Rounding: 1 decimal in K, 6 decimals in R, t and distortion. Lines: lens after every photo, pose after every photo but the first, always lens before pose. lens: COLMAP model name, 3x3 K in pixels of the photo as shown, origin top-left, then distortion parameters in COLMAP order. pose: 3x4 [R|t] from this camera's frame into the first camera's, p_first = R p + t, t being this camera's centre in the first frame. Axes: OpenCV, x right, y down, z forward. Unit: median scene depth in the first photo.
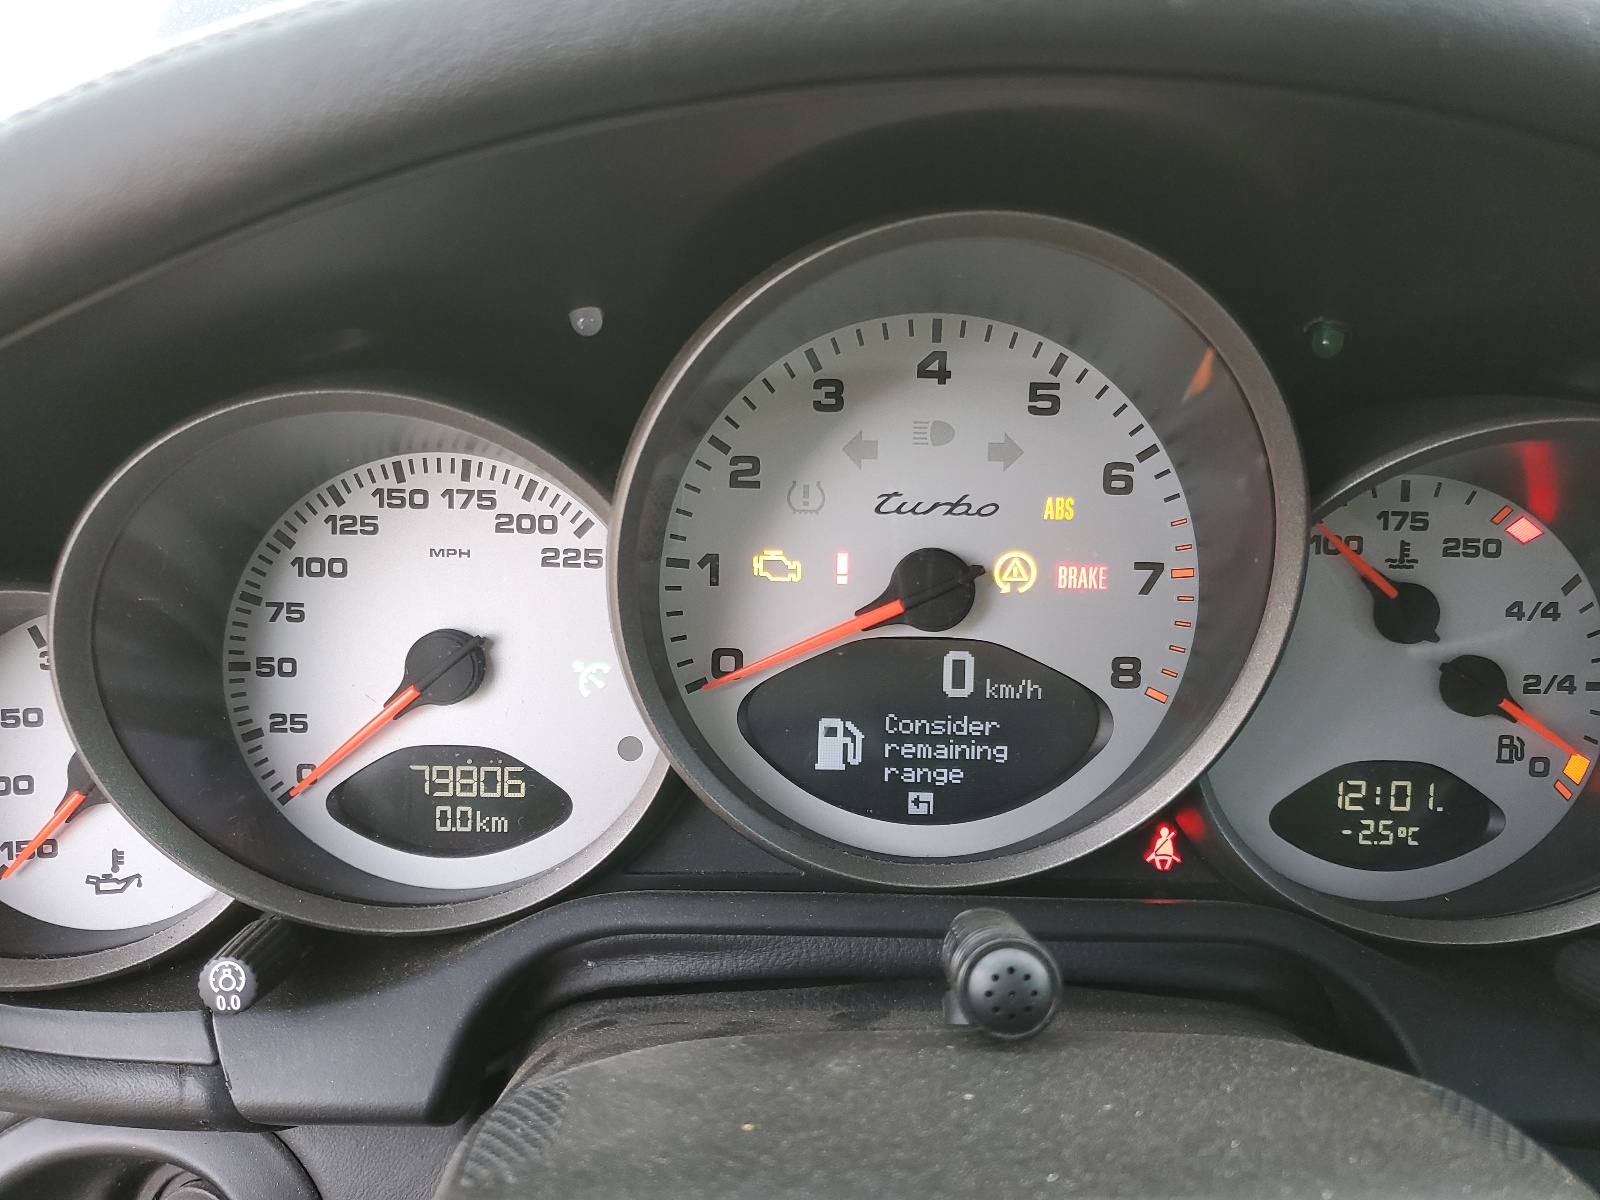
lens RADIAL K [[1218.5, 0, 798.9], [0, 1218.5, 601.1], [0, 0, 1]] dist [-0.003449, -0.000882]
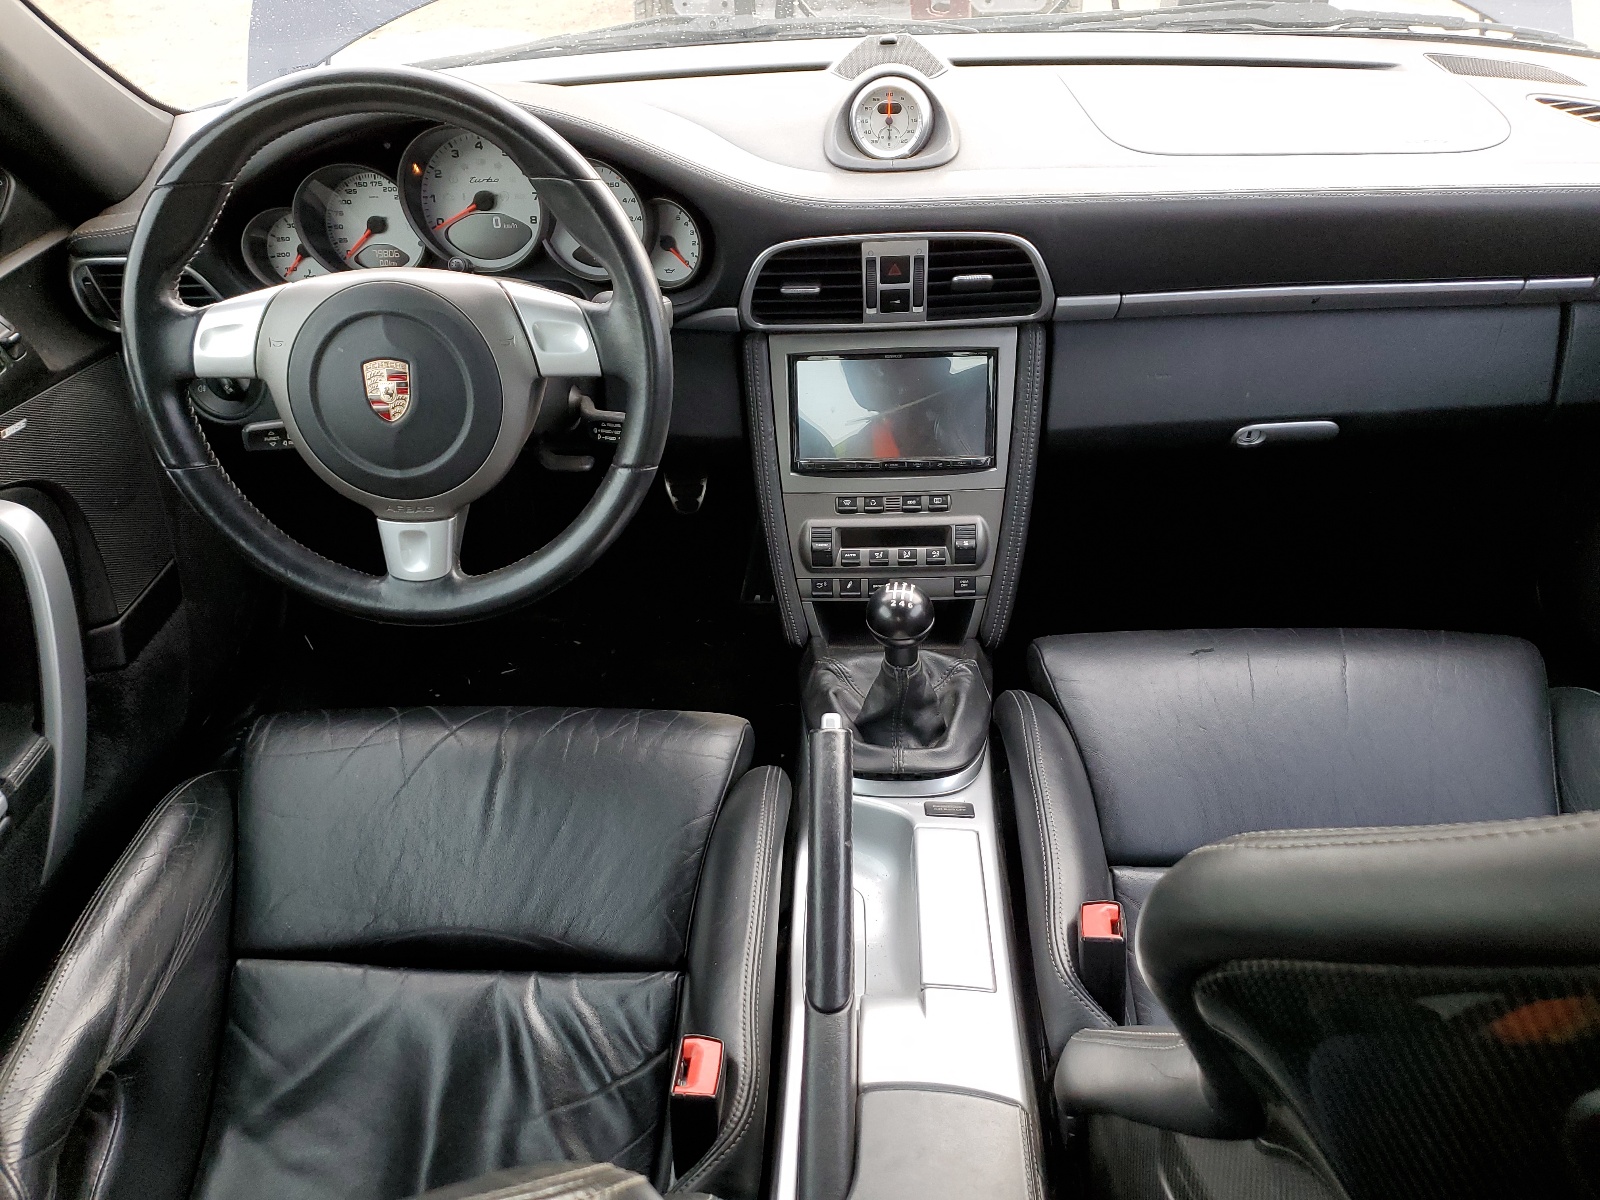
lens RADIAL K [[1218.5, 0, 800.4], [0, 1218.5, 599.1], [0, 0, 1]] dist [-0.003449, -0.000882]
pose [[0.992897, -0.005077, -0.118866, 1.687347], [0.036780, 0.963246, 0.266089, 0.234833], [0.113146, -0.268571, 0.956592, -3.266464]]
